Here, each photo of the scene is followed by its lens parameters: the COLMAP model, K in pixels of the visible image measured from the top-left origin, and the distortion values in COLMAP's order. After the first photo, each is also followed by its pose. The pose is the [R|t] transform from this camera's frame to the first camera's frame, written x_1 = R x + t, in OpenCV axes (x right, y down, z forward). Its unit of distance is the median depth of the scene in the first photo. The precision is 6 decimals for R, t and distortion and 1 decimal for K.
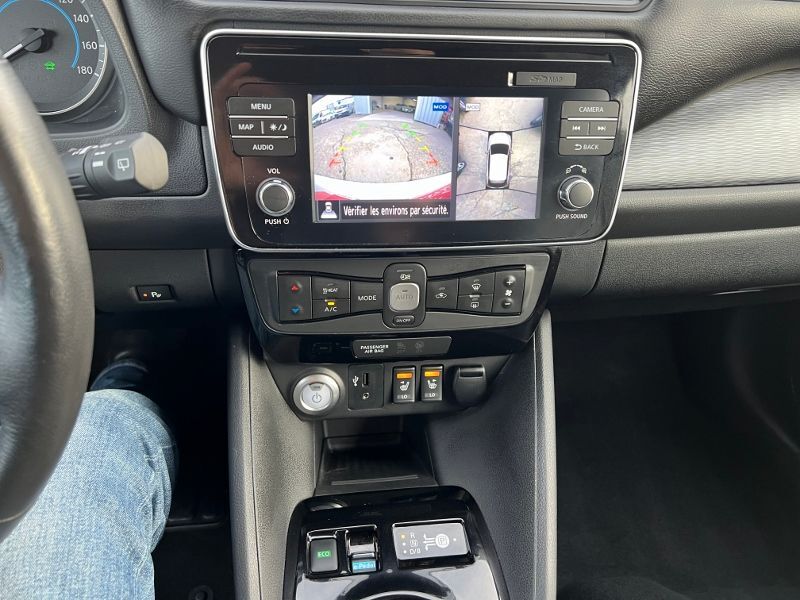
lens RADIAL K [[614.2, 0, 395.7], [0, 614.2, 300.5], [0, 0, 1]] dist [0.034758, -0.006575]
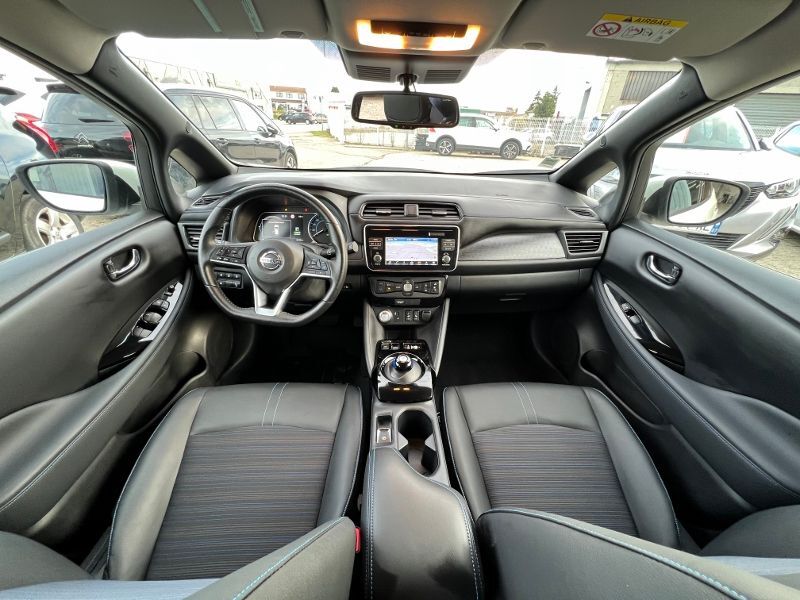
lens RADIAL K [[326.5, 0, 398.9], [0, 326.5, 301.4], [0, 0, 1]] dist [-0.000543, -0.000028]
pose [[0.995335, 0.012077, -0.095721, 0.158074], [-0.032036, 0.977212, -0.209832, 0.519793], [0.091006, 0.211920, 0.973041, -1.028110]]
